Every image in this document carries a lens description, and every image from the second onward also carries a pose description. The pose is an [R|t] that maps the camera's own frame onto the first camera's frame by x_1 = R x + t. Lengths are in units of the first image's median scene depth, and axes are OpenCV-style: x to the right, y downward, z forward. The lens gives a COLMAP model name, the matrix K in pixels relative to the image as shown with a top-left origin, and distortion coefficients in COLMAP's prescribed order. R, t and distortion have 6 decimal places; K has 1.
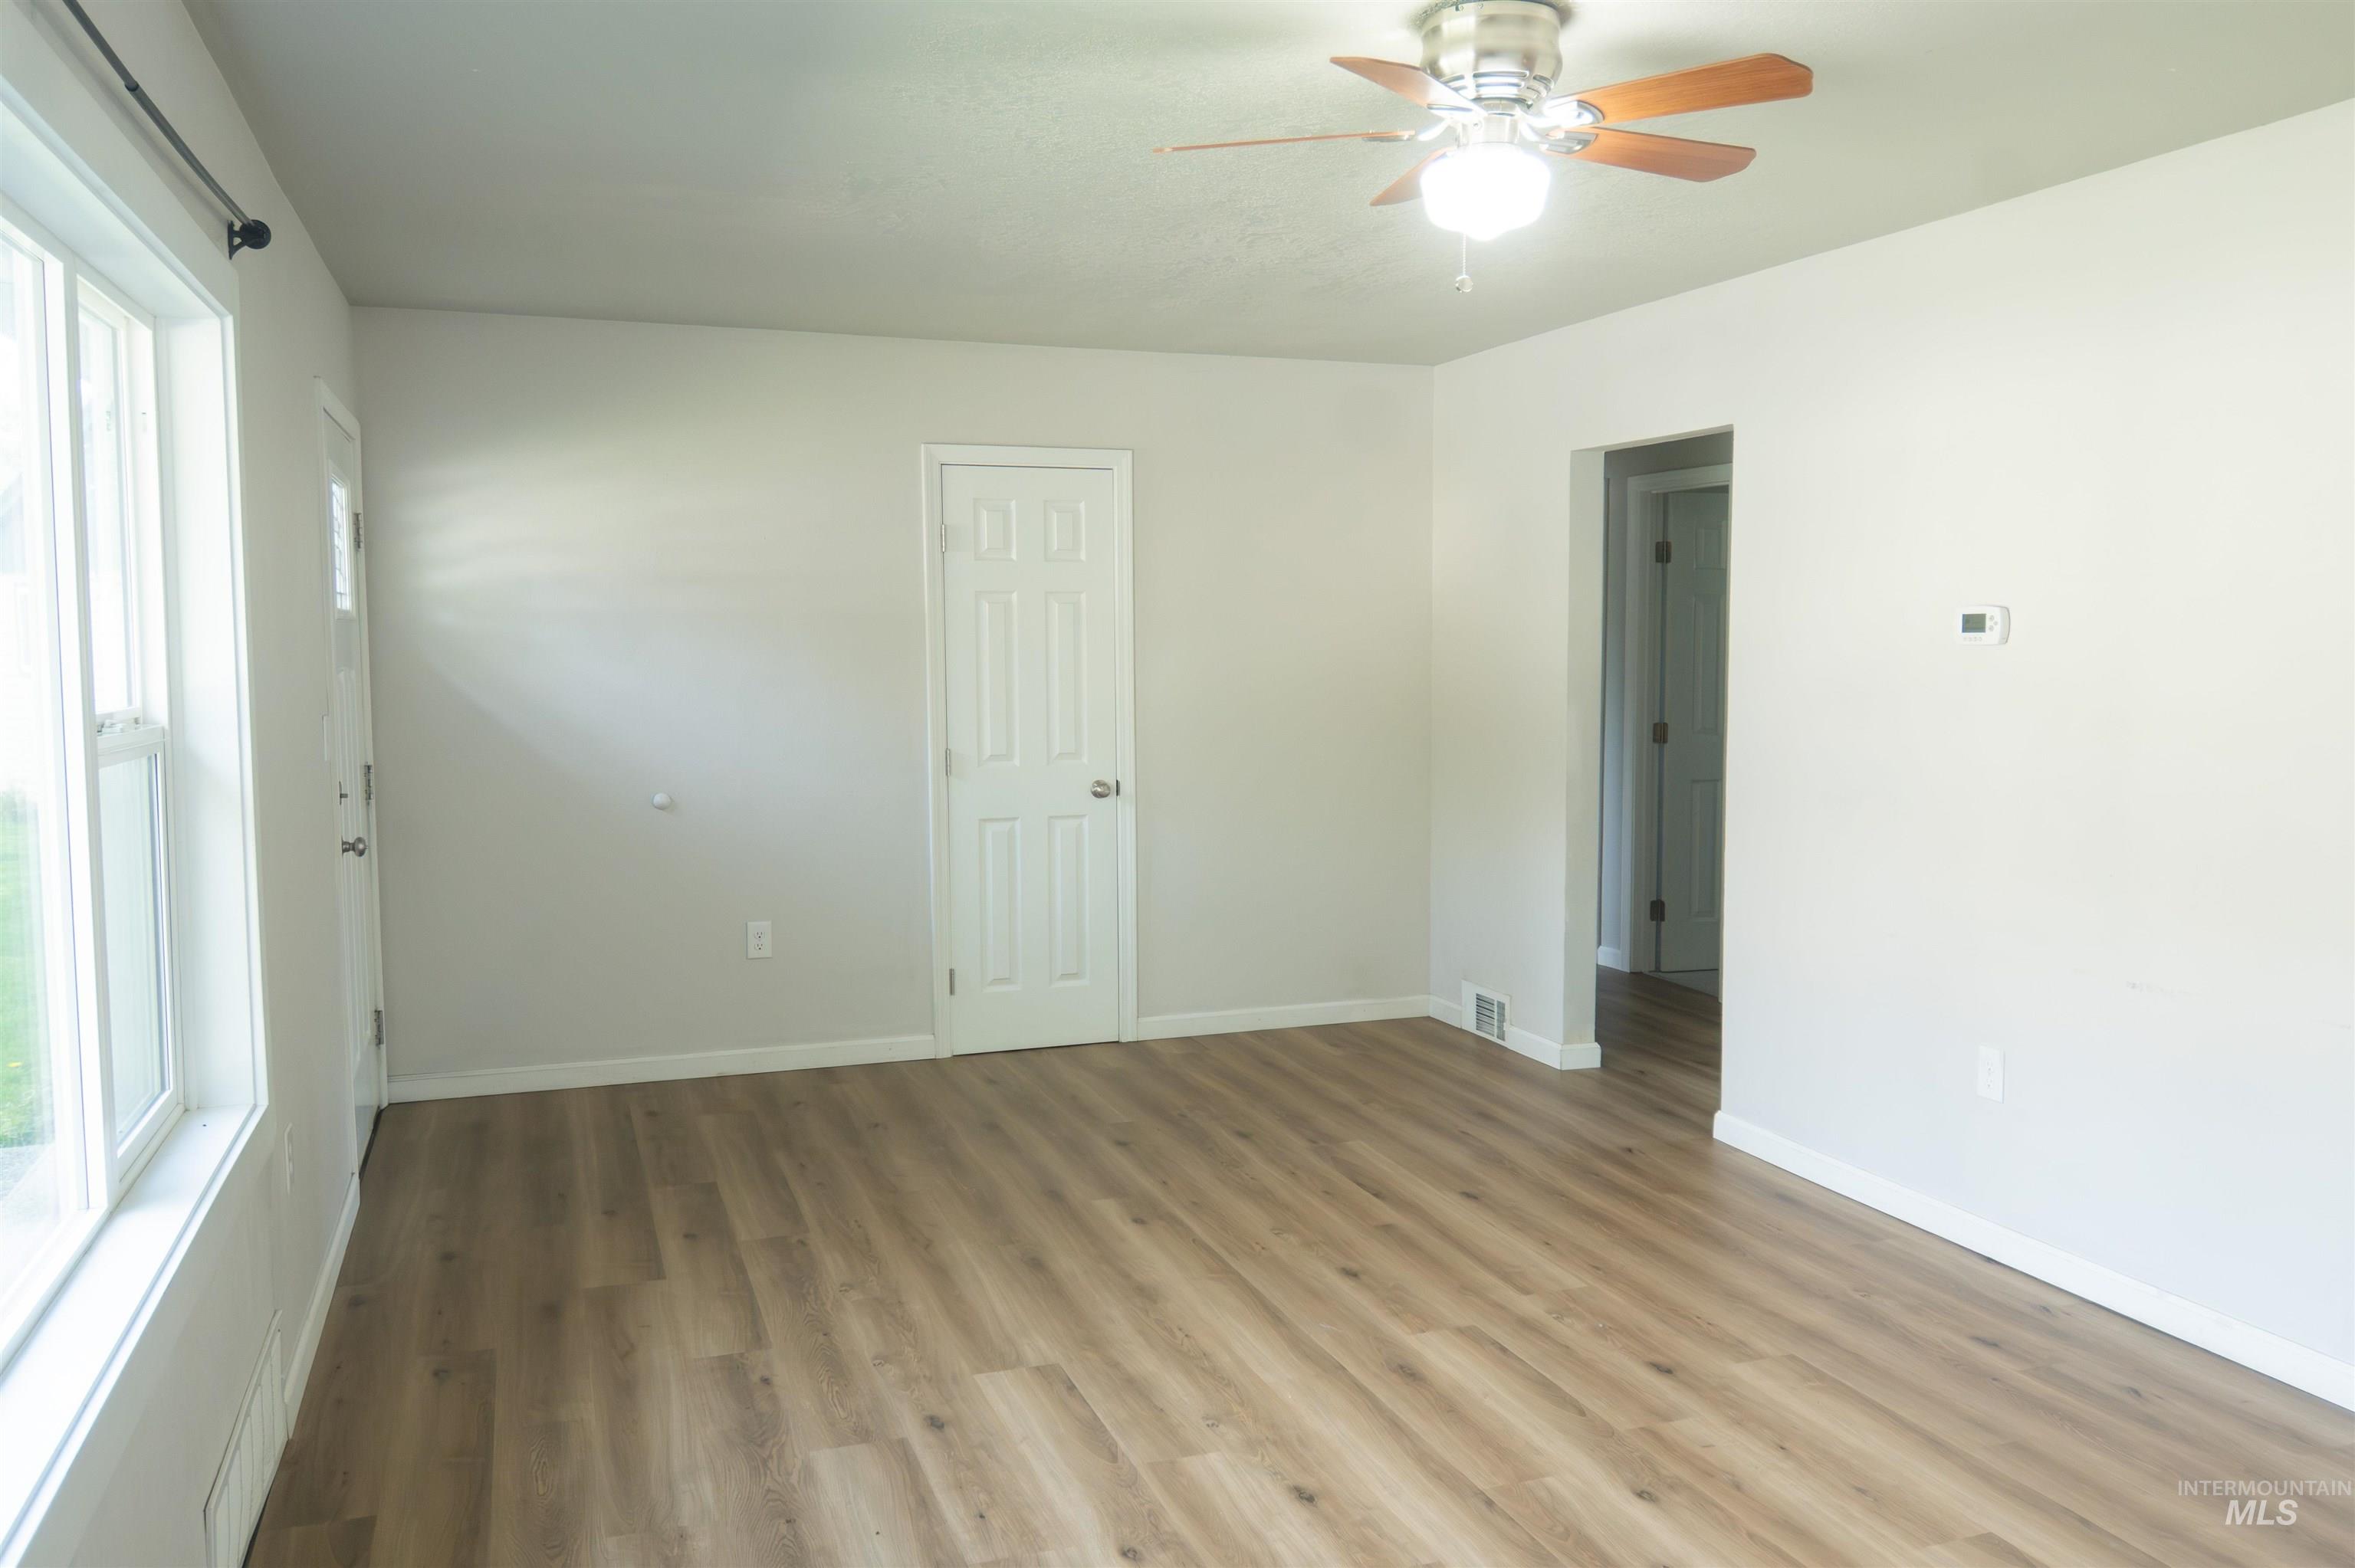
lens RADIAL K [[1814.4, 0, 1177.5], [0, 1814.4, 784.0], [0, 0, 1]] dist [0.035609, -0.000727]
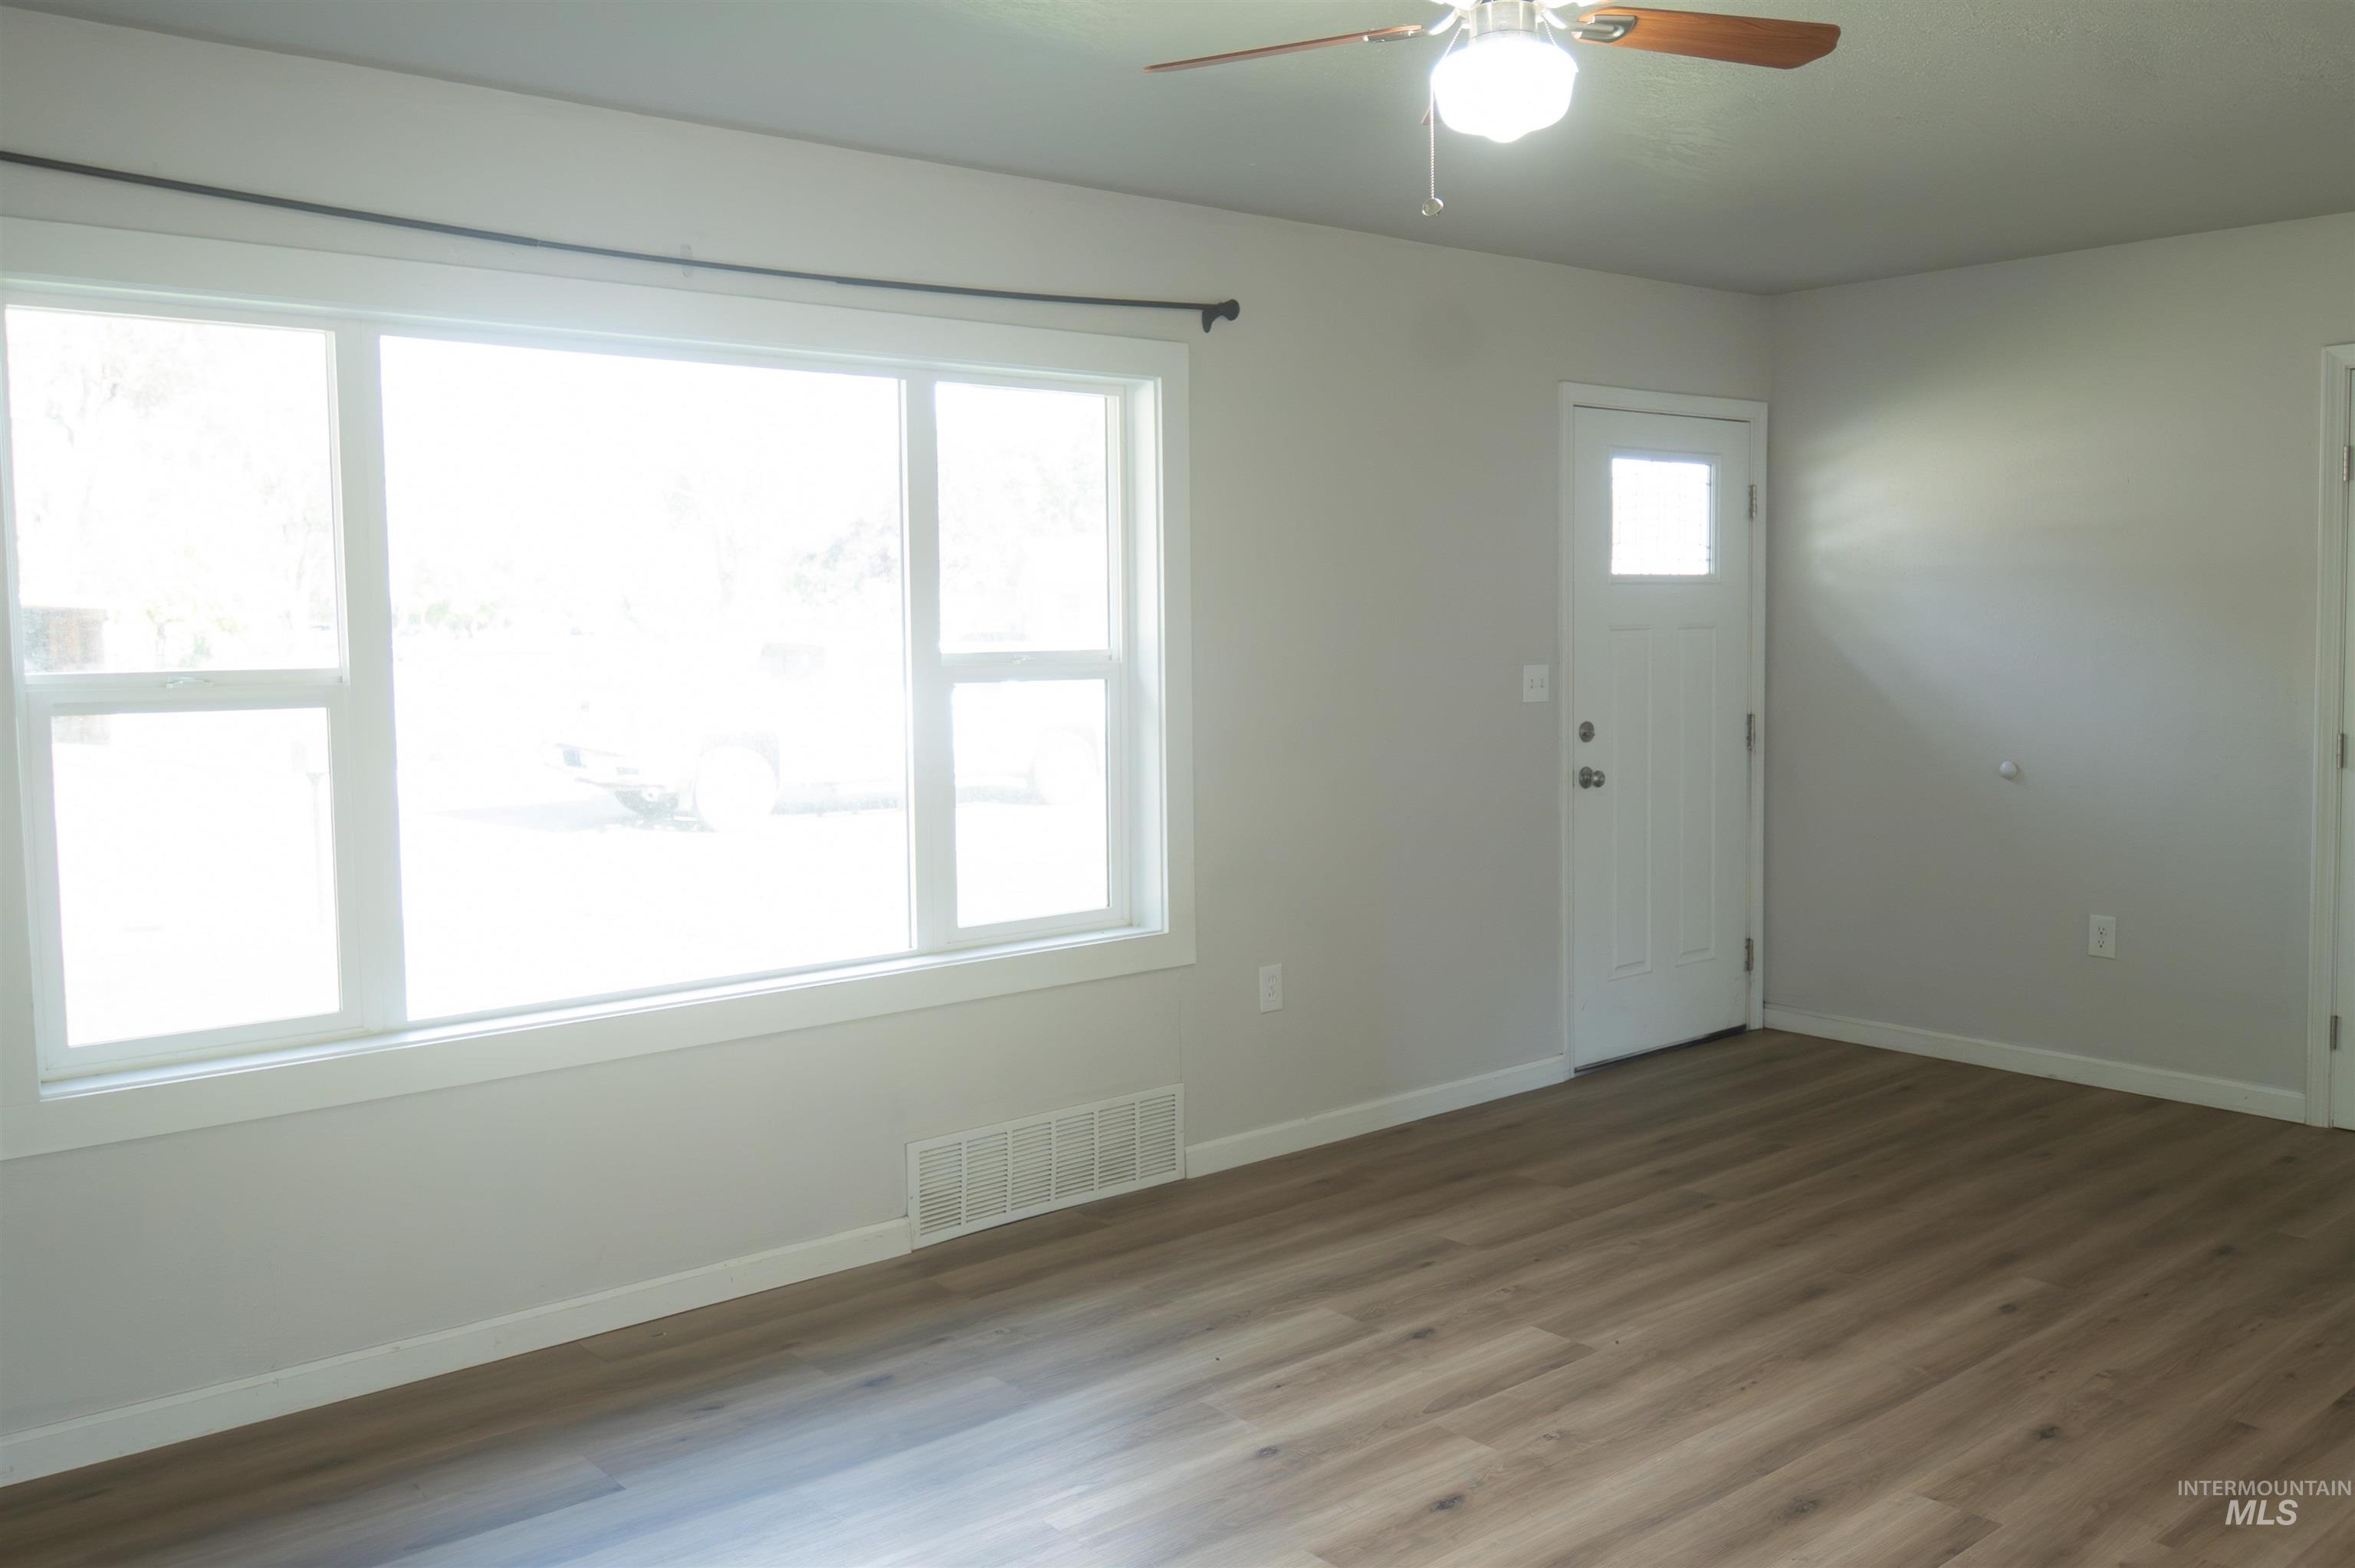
lens RADIAL K [[1939.5, 0, 1286.7], [0, 1939.5, 840.6], [0, 0, 1]] dist [-0.000149, -0.004767]
pose [[0.375310, 0.106680, -0.920740, 0.771129], [-0.065438, 0.993926, 0.088486, -0.028495], [0.924587, 0.027042, 0.380011, 0.443127]]
